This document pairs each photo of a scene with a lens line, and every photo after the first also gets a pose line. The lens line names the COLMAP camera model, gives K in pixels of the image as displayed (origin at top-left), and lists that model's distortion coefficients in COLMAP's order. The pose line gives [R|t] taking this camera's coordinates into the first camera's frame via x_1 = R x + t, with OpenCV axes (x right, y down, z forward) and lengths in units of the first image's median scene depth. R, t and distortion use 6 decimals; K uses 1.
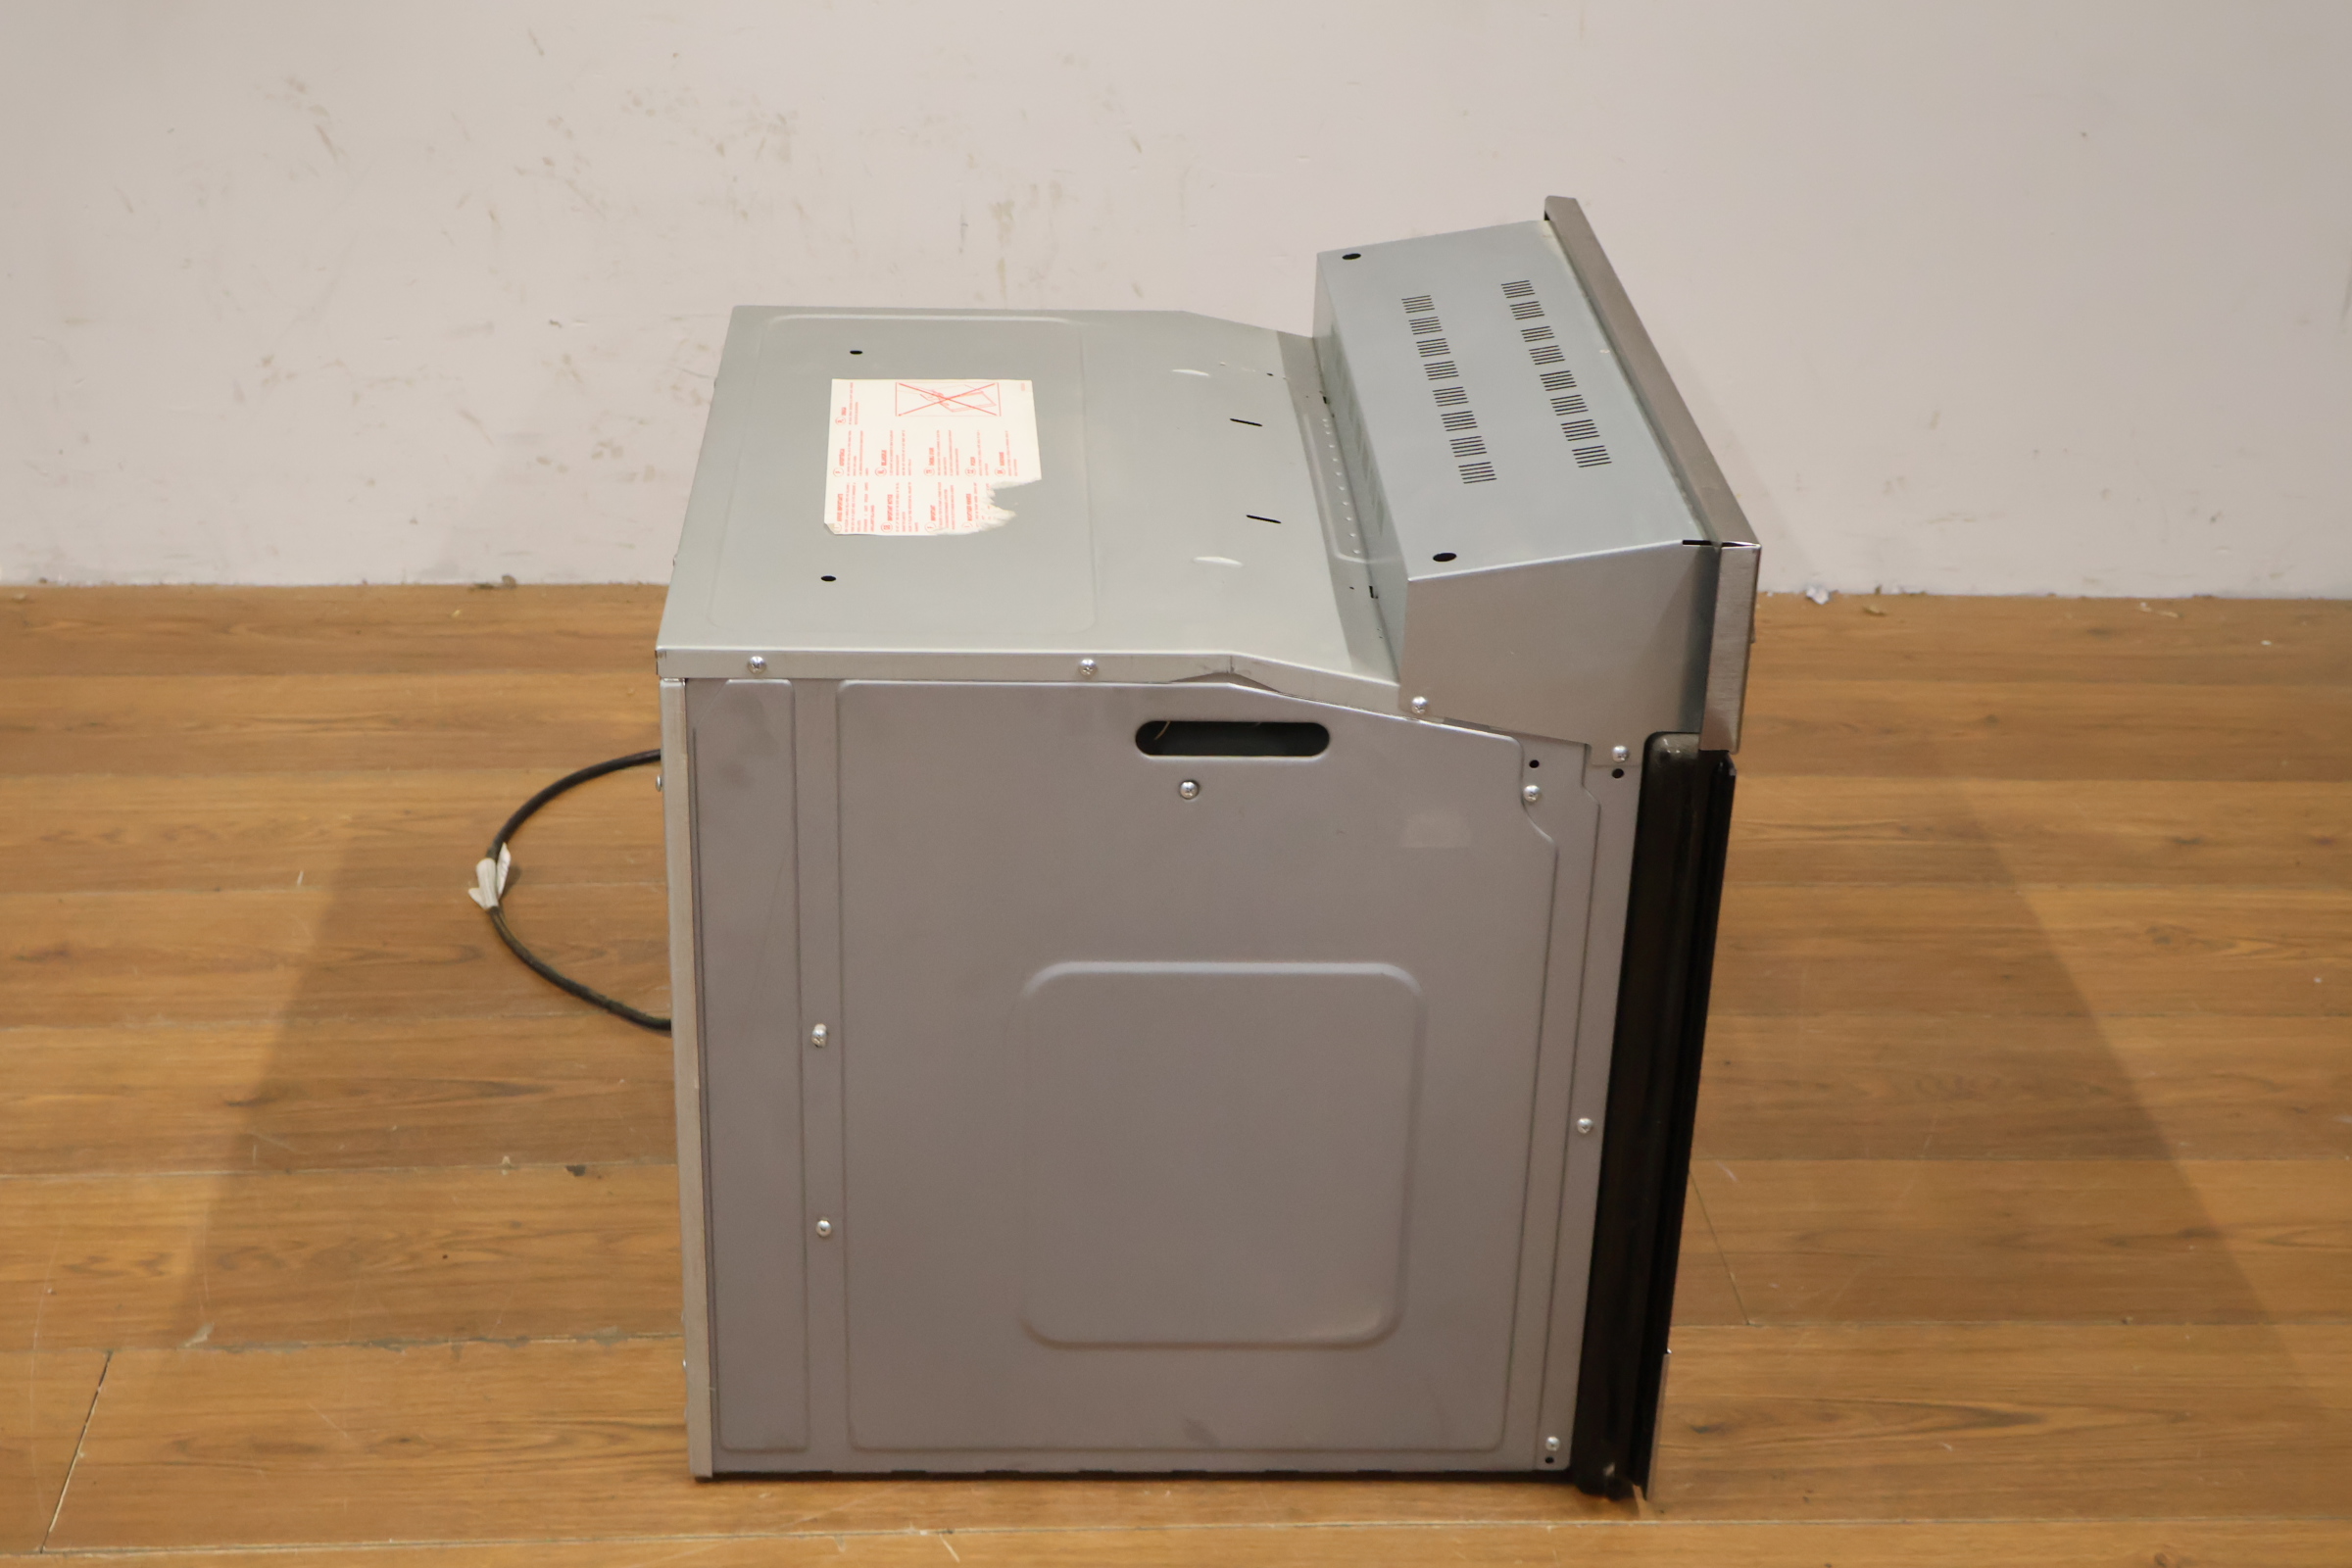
lens RADIAL K [[3355.7, 0, 1196.3], [0, 3355.7, 777.0], [0, 0, 1]] dist [-0.029652, 0.000000]
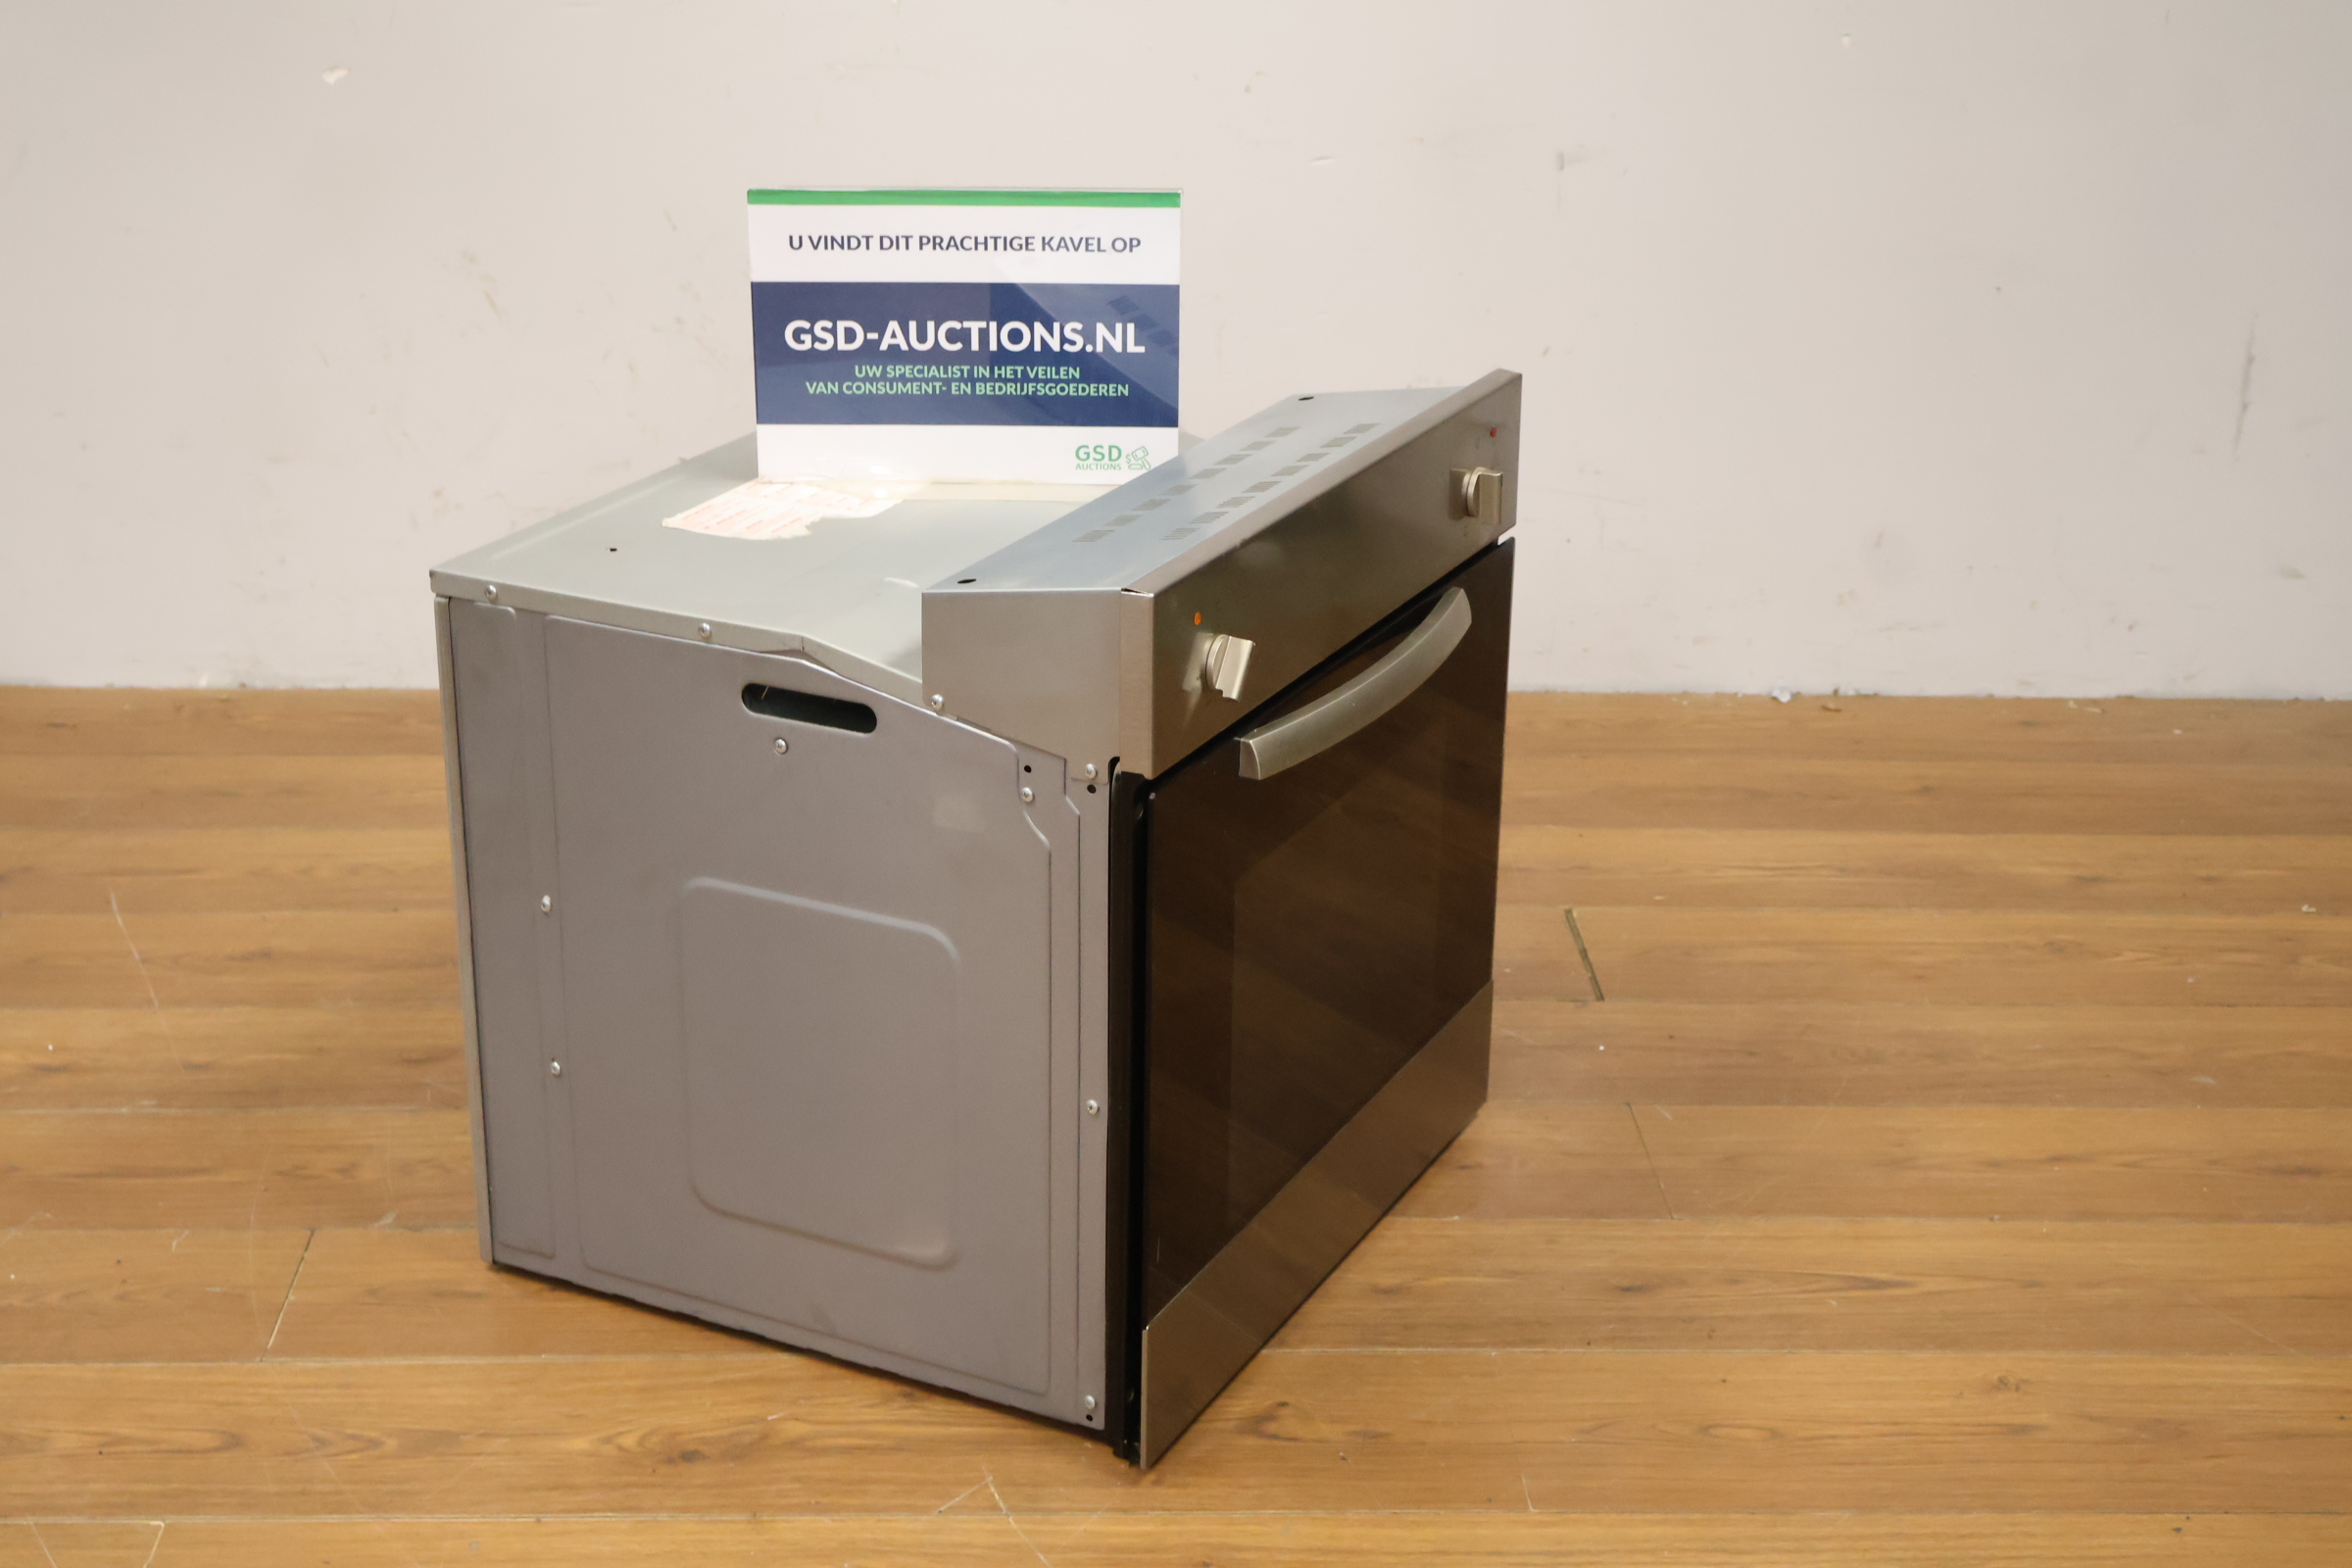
lens RADIAL K [[3355.7, 0, 1214.1], [0, 3355.7, 795.8], [0, 0, 1]] dist [-0.029652, 0.000000]
pose [[0.999564, -0.005974, -0.028930, 0.034051], [0.003412, 0.996133, -0.087794, 0.108473], [0.029343, 0.087657, 0.995718, -0.190681]]
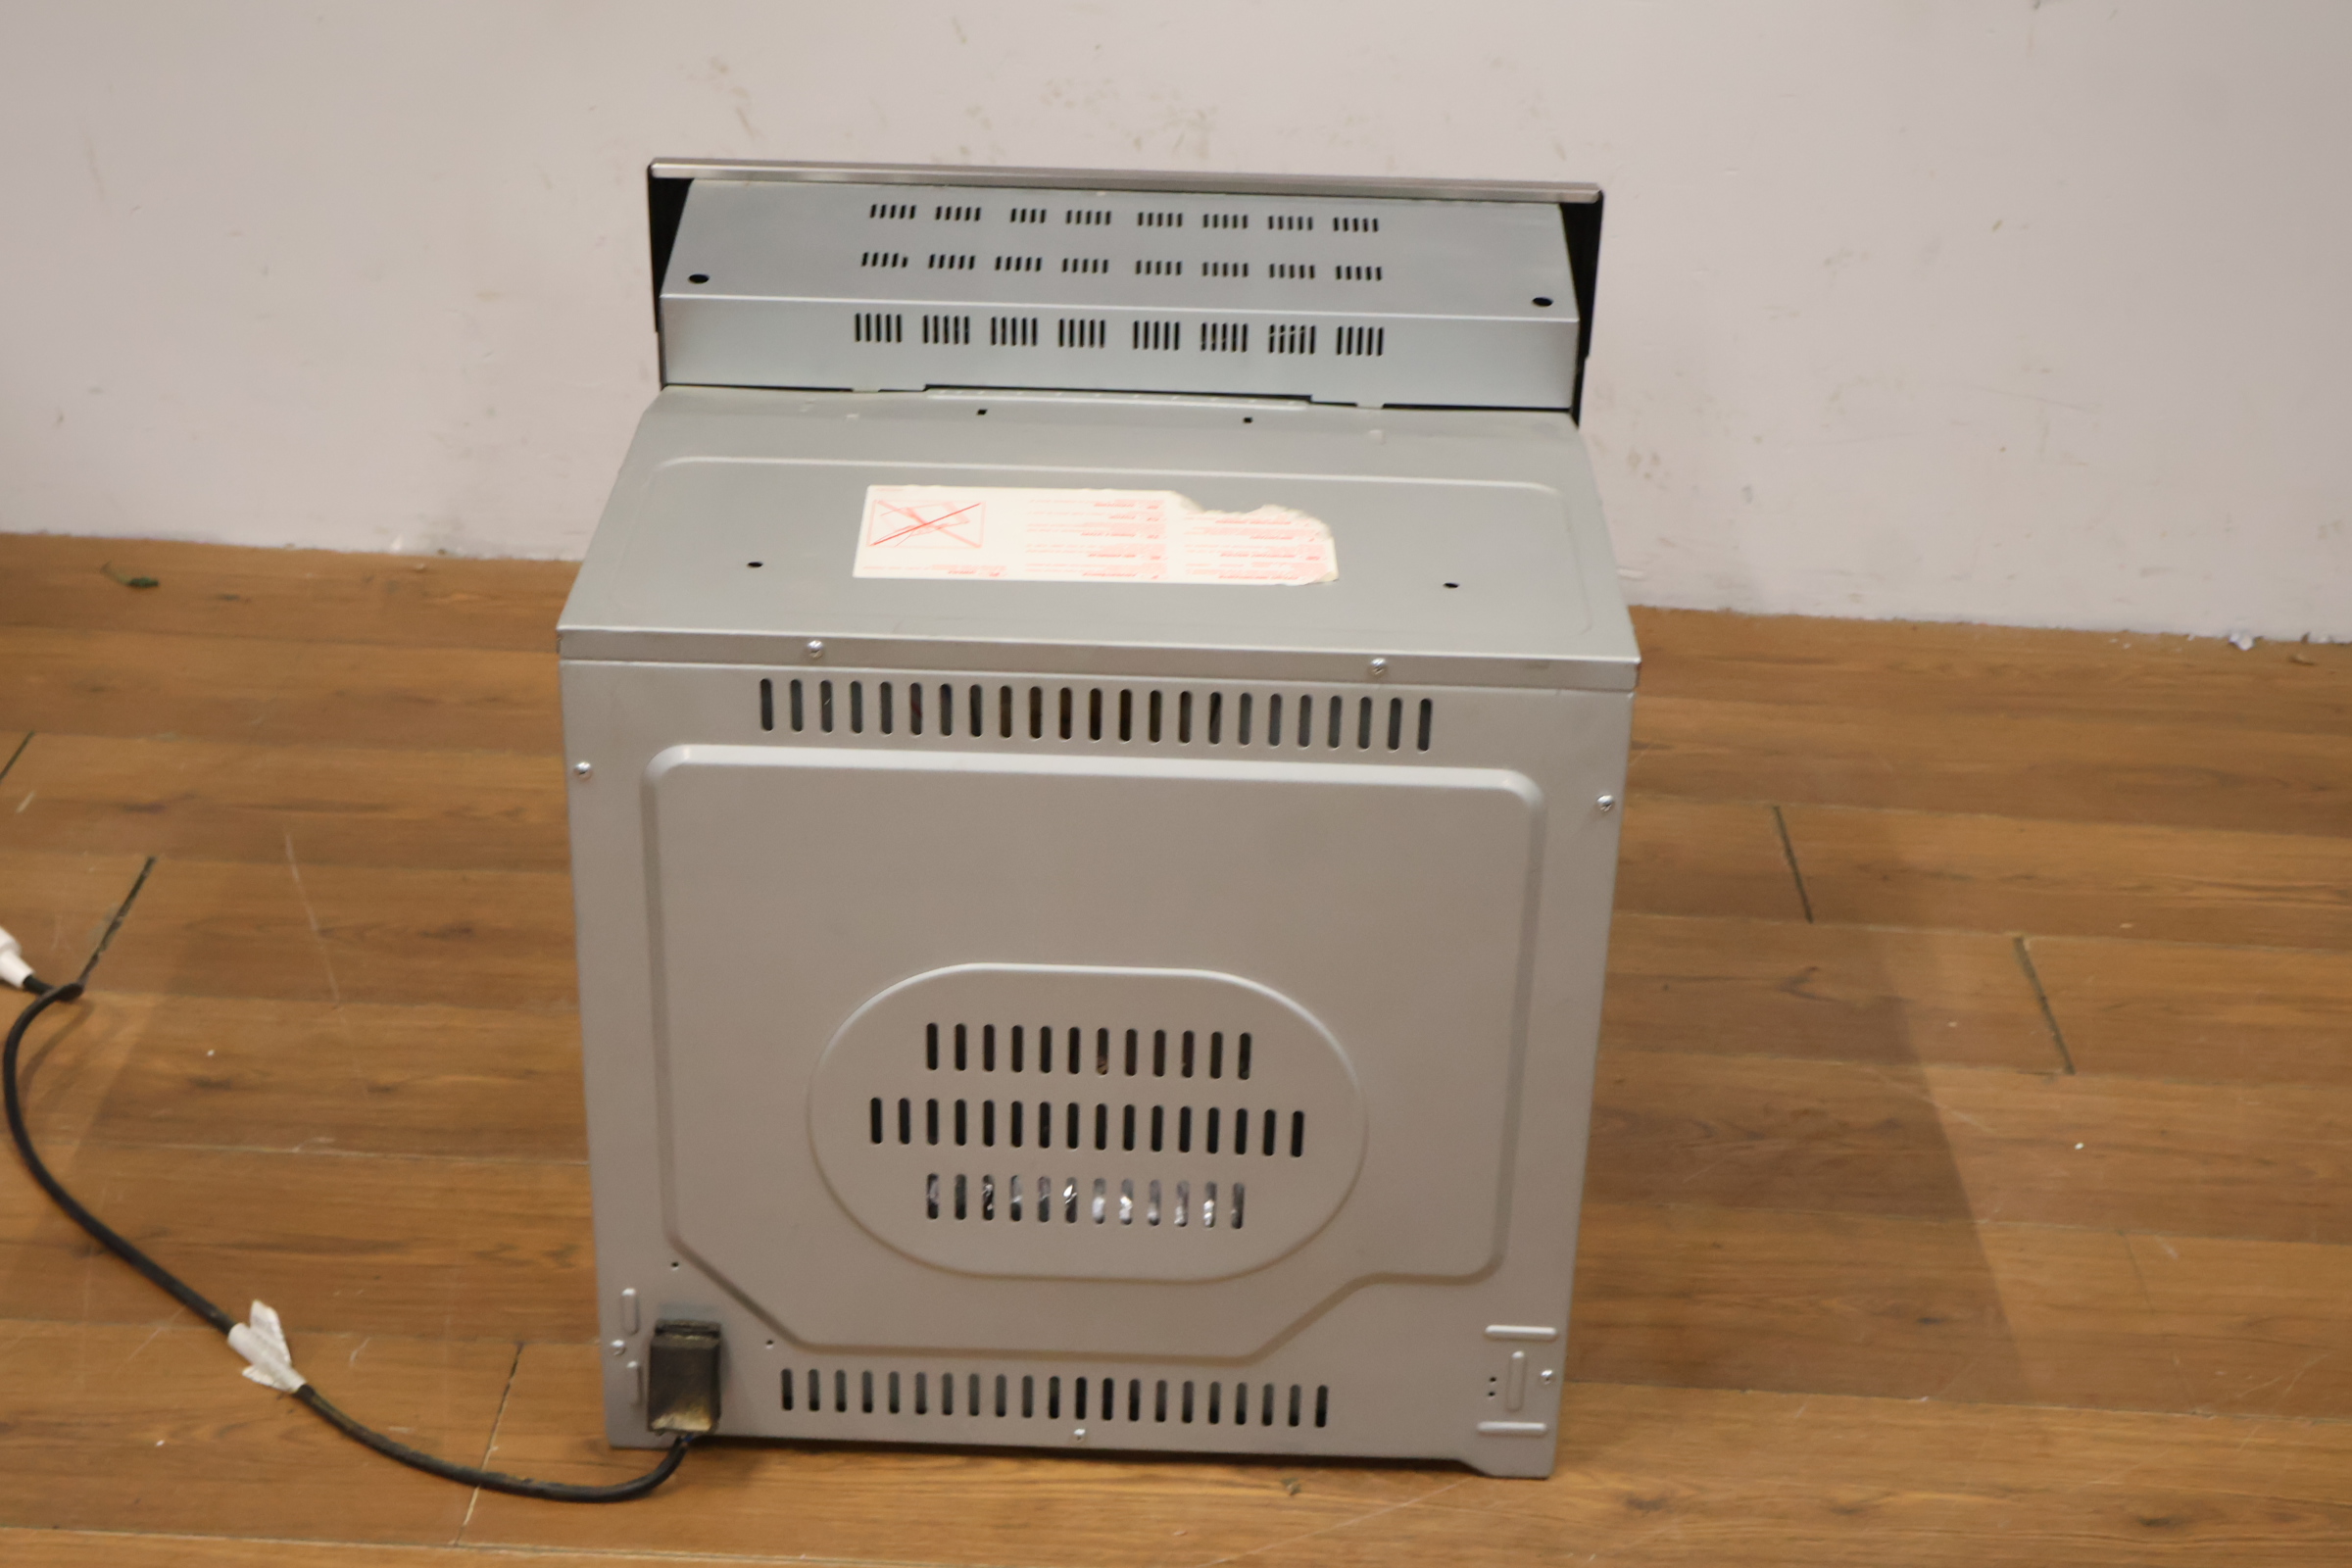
lens RADIAL K [[3355.7, 0, 1176.9], [0, 3355.7, 777.4], [0, 0, 1]] dist [-0.029652, 0.000000]
pose [[0.995184, 0.045746, -0.086700, -0.046137], [-0.045366, 0.998950, 0.006342, -0.009874], [0.086900, -0.002378, 0.996214, 0.022748]]
